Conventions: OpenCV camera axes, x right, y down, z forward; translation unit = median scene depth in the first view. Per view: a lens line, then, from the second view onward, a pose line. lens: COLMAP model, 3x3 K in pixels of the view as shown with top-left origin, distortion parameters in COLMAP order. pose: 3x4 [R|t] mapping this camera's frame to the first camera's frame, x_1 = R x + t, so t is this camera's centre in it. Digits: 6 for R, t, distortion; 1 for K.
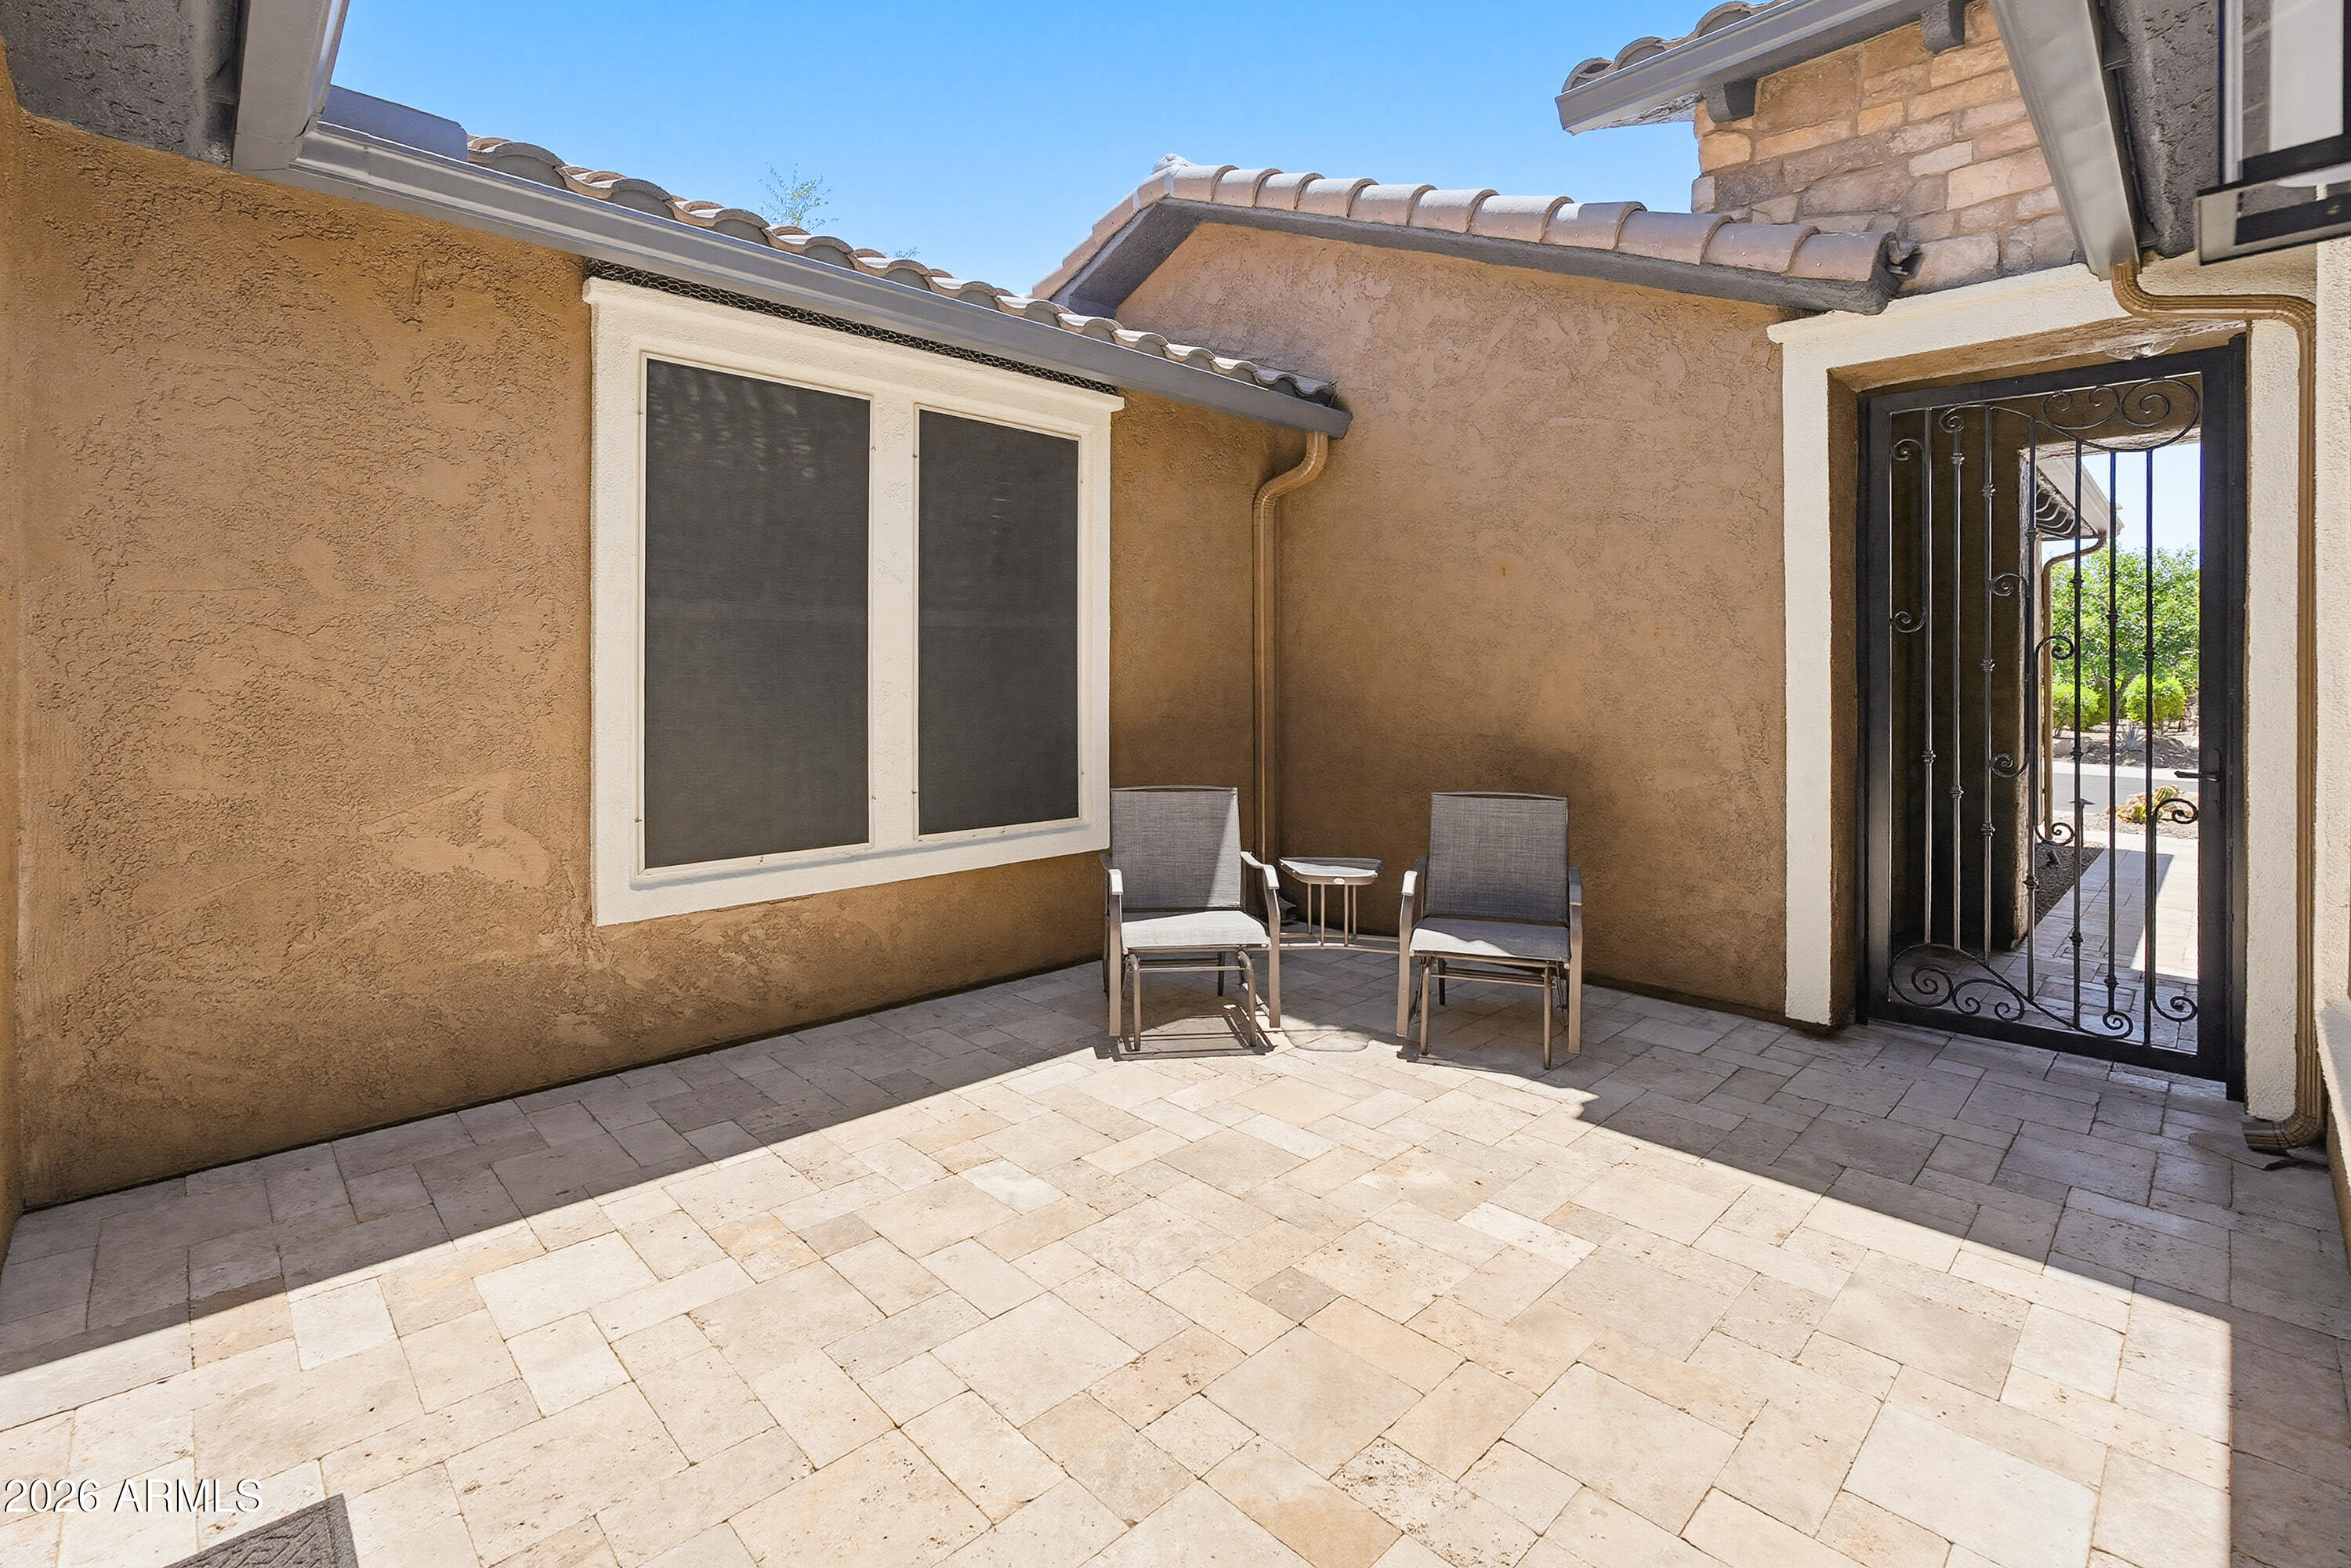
lens RADIAL K [[1059.6, 0, 1150.0], [0, 1059.6, 679.7], [0, 0, 1]] dist [-0.046020, 0.027969]
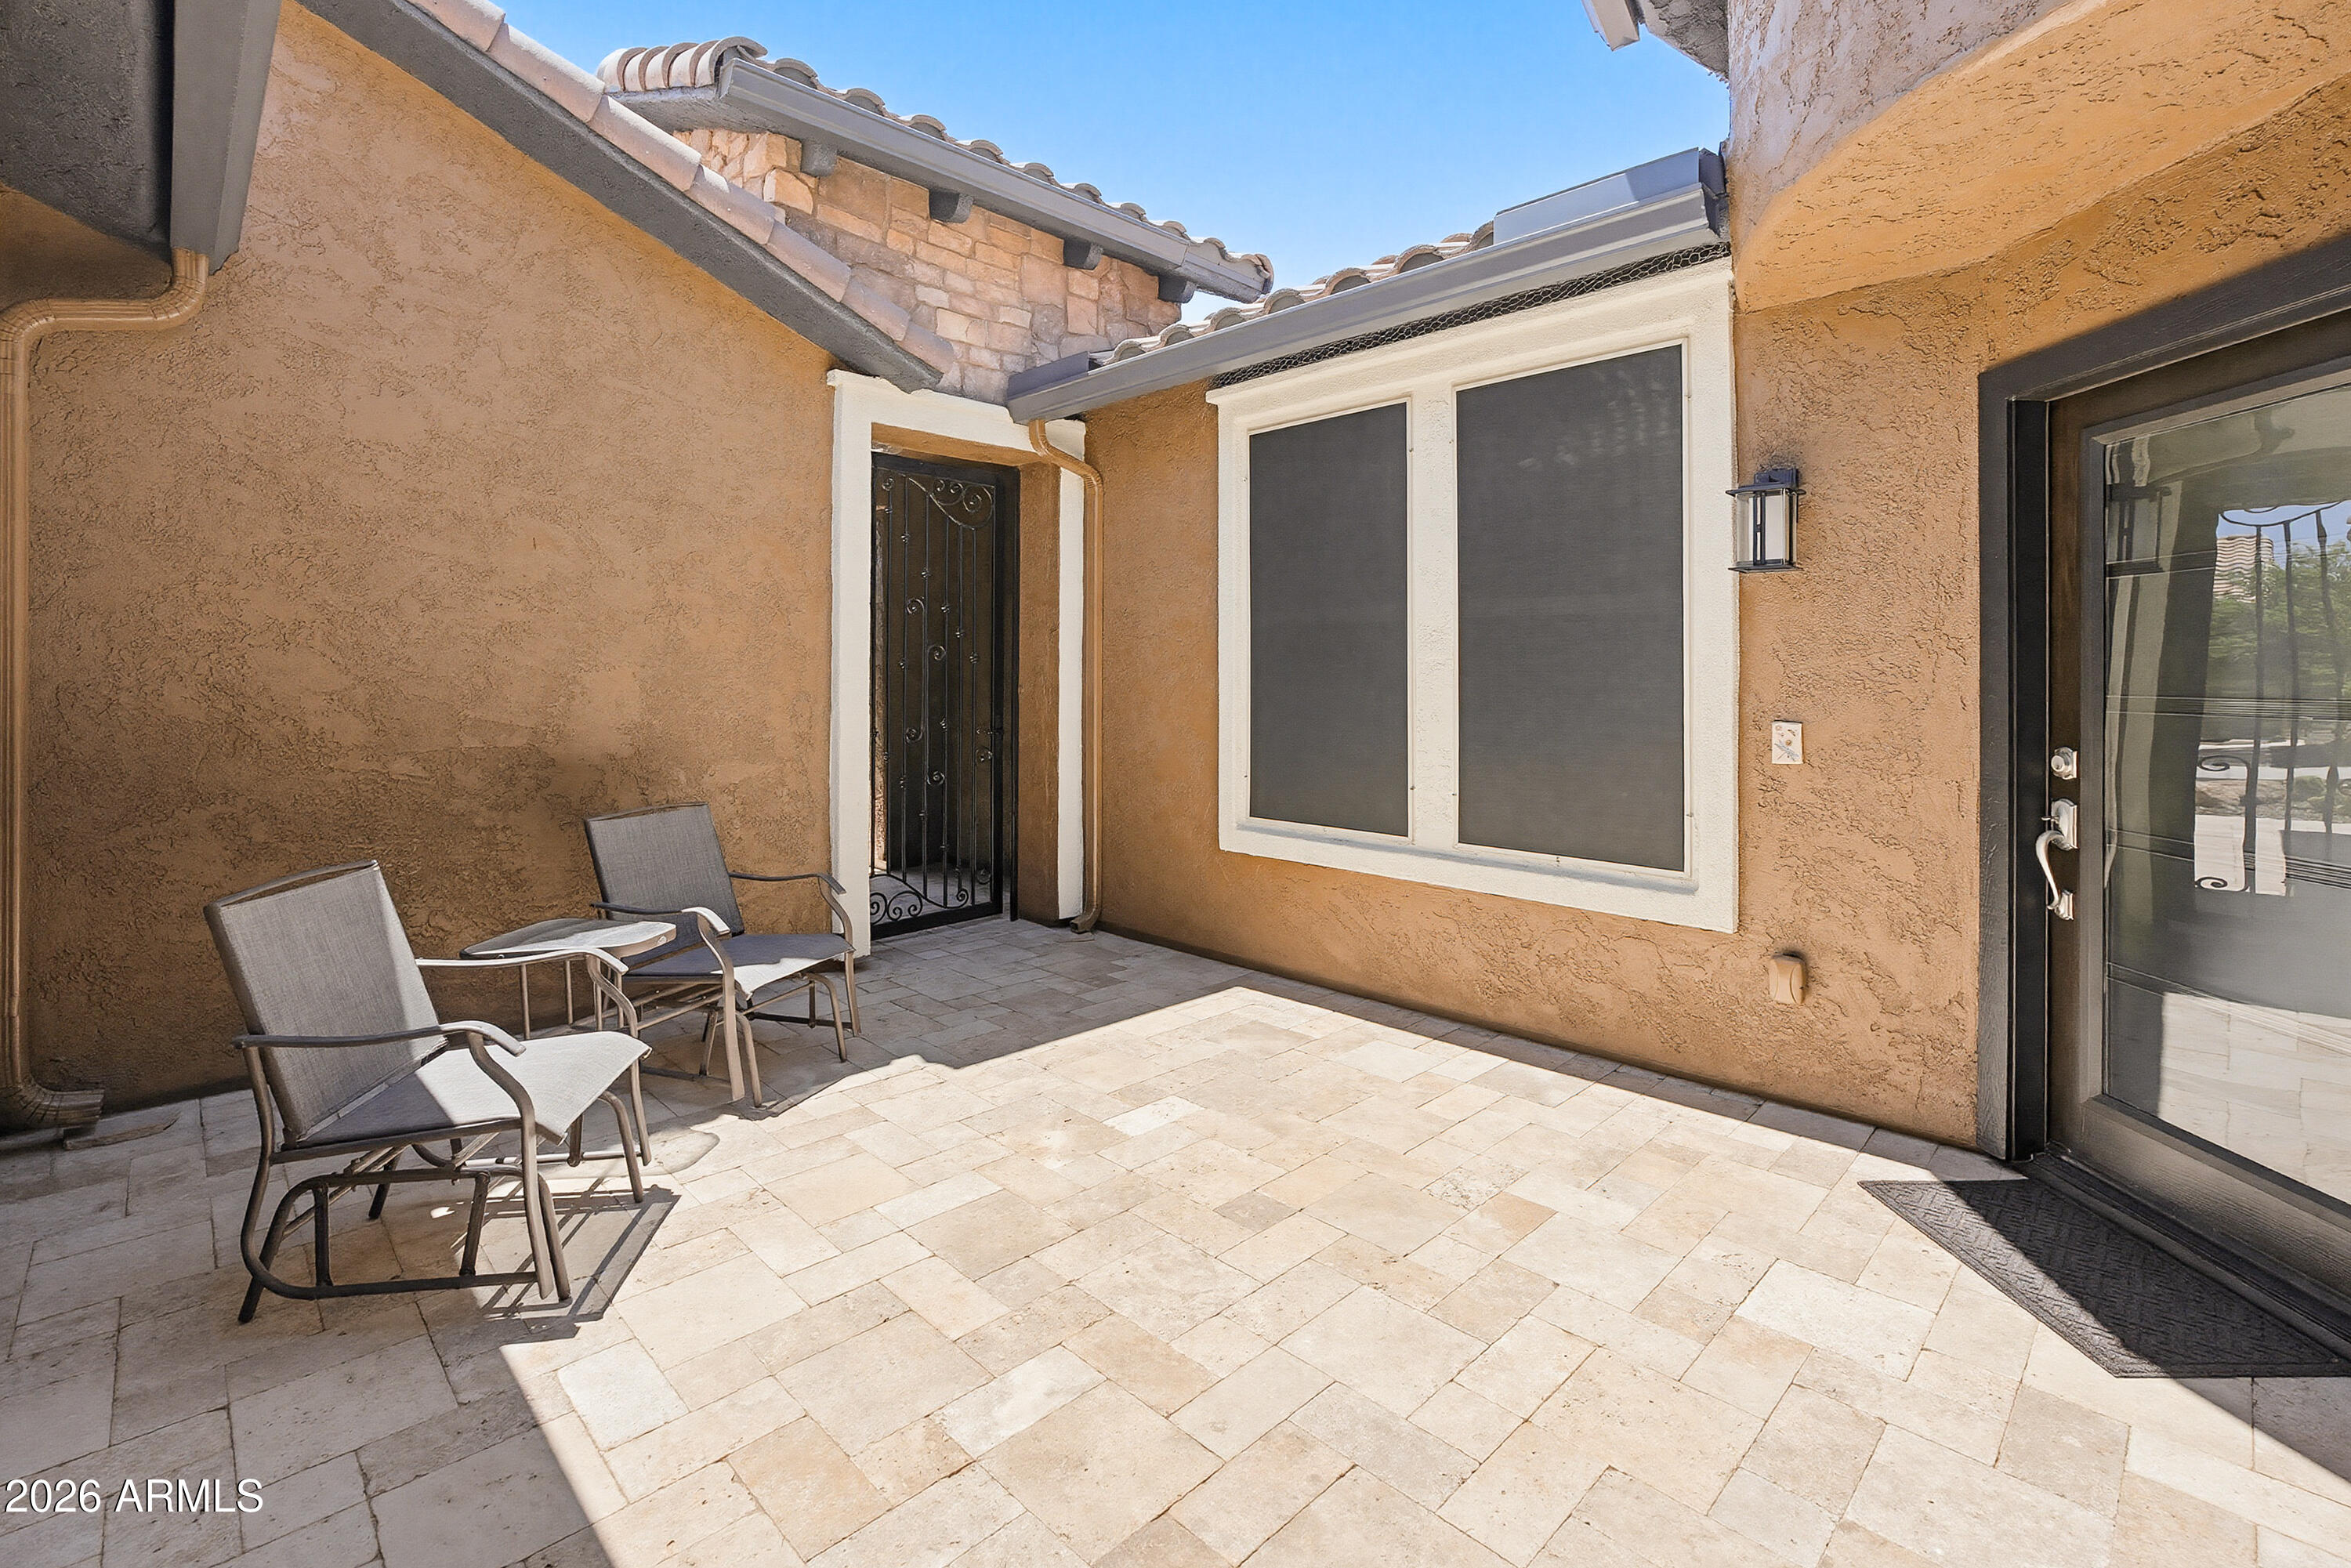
lens RADIAL K [[1061.9, 0, 1180.6], [0, 1061.9, 669.8], [0, 0, 1]] dist [-0.021267, 0.000408]
pose [[-0.014578, 0.000573, 0.999894, -0.795802], [0.003868, 0.999992, -0.000517, -0.004221], [-0.999886, 0.003860, -0.014580, 0.856954]]
